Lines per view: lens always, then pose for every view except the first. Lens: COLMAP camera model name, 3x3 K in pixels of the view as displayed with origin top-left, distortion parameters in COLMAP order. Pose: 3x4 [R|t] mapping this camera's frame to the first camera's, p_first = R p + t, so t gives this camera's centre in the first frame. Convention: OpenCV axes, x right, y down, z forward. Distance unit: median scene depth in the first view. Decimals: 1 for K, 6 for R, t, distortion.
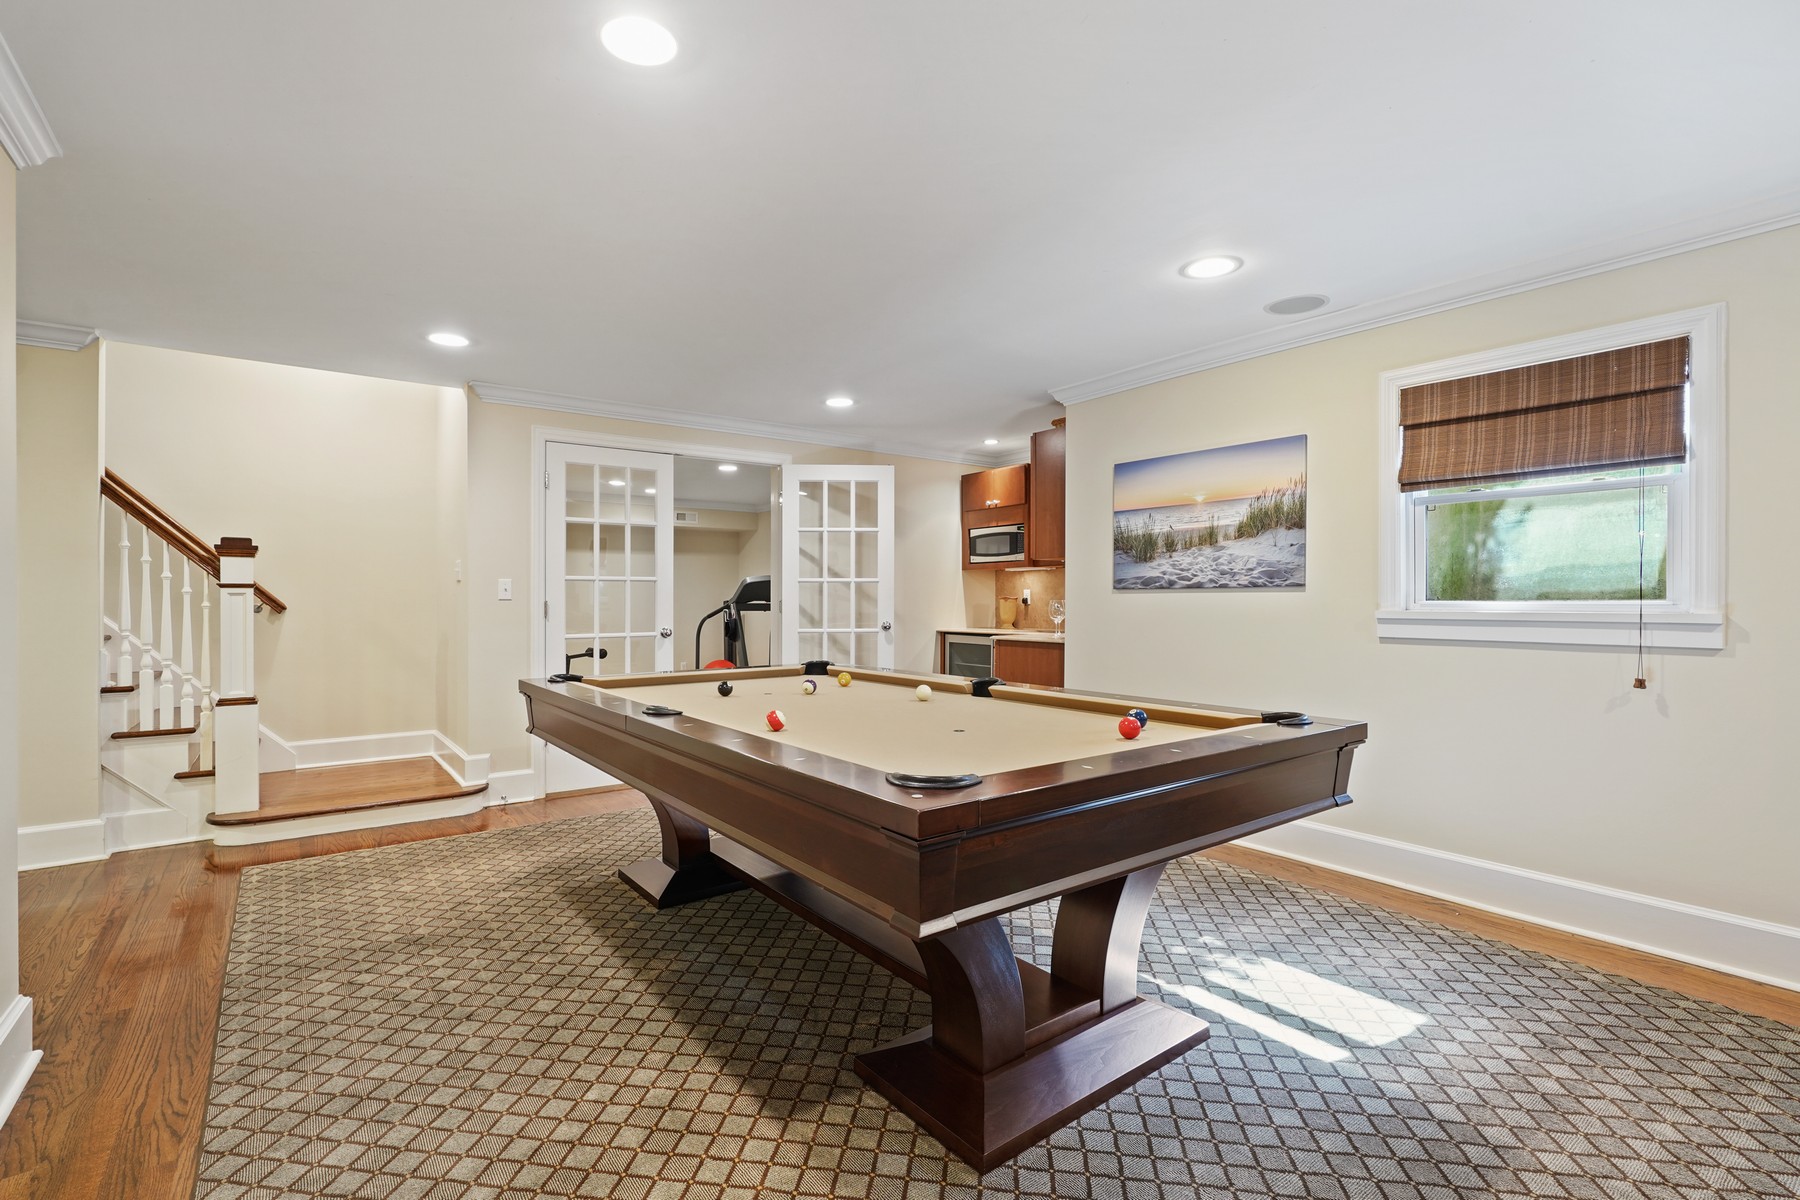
lens RADIAL K [[821.8, 0, 891.5], [0, 821.8, 602.1], [0, 0, 1]] dist [-0.007541, 0.000333]
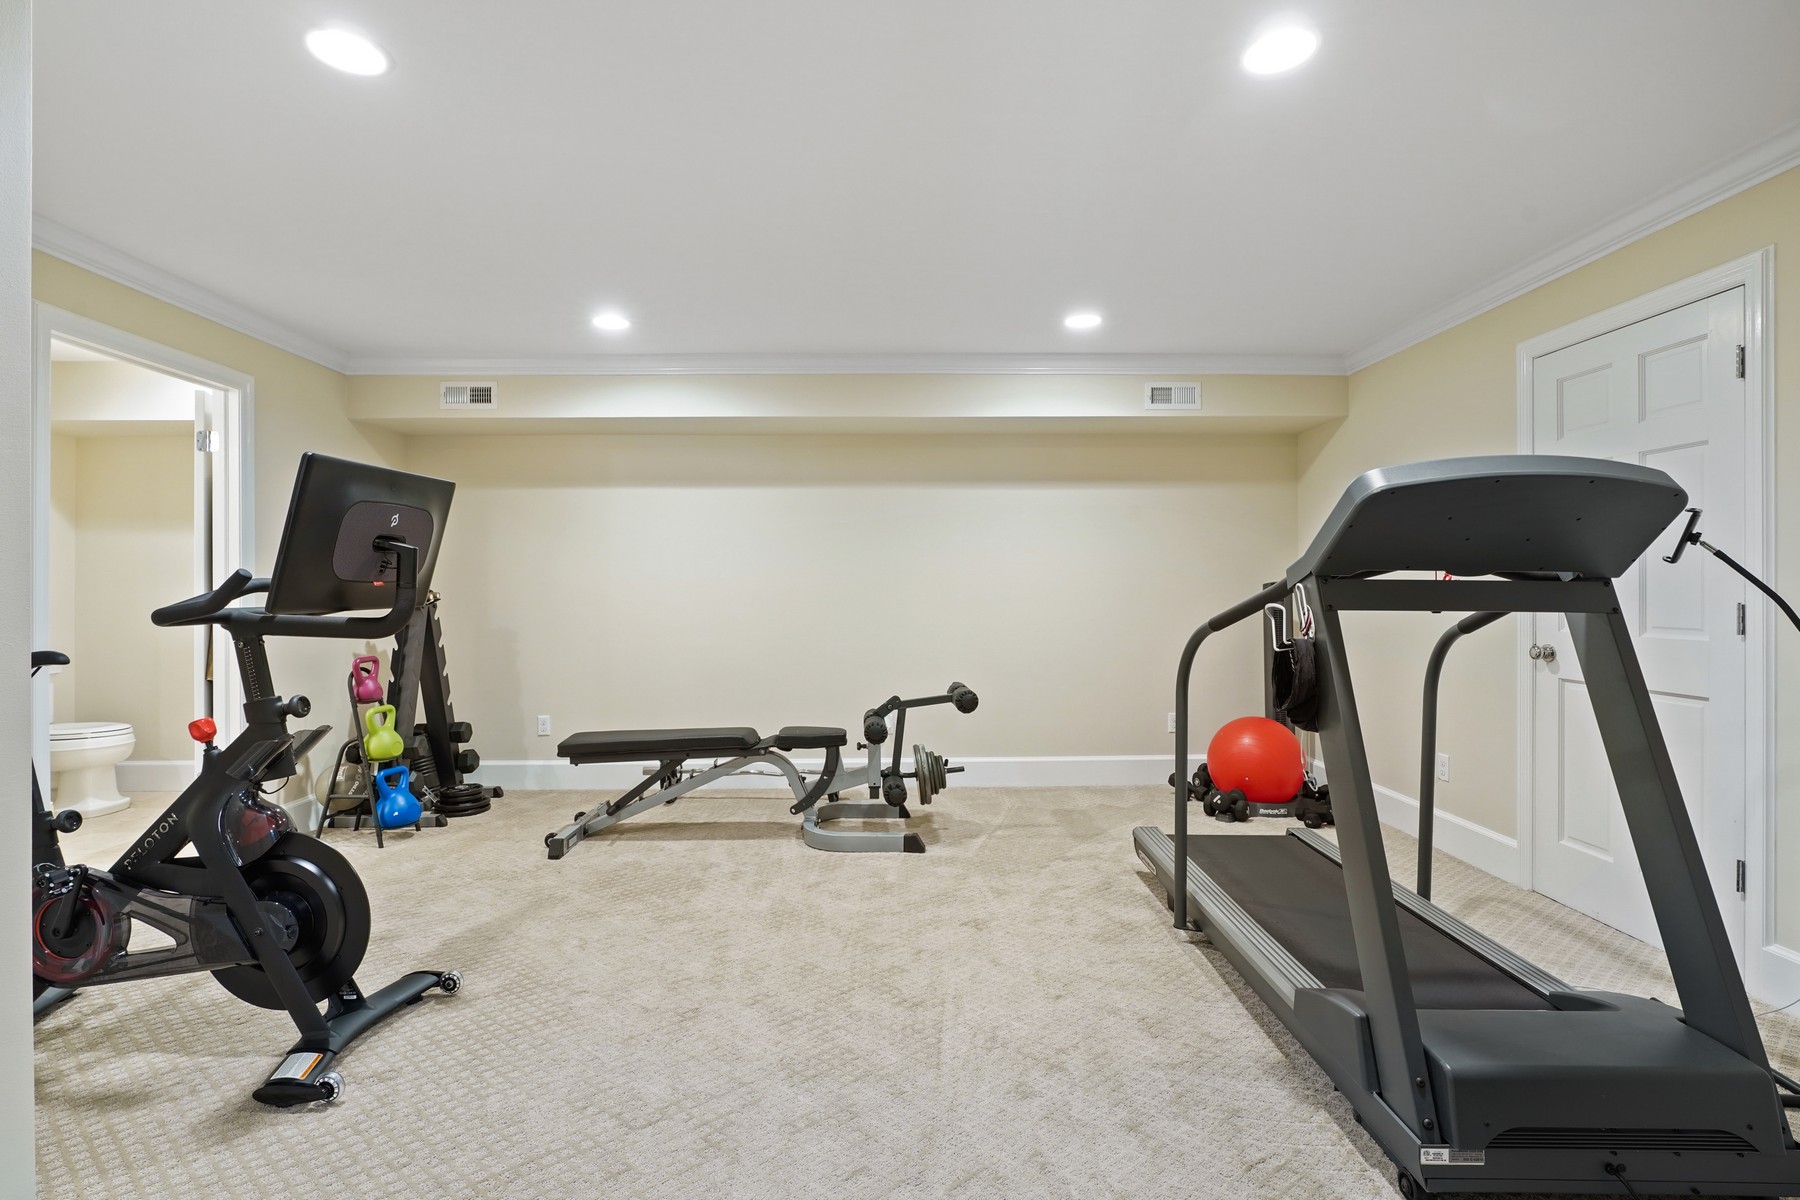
lens RADIAL K [[821.8, 0, 898.6], [0, 821.8, 595.4], [0, 0, 1]] dist [-0.007541, 0.000333]
pose [[0.809229, -0.000413, -0.587494, -0.141362], [0.002679, 0.999992, 0.002986, 0.004421], [0.587488, -0.003990, 0.809223, 0.704303]]
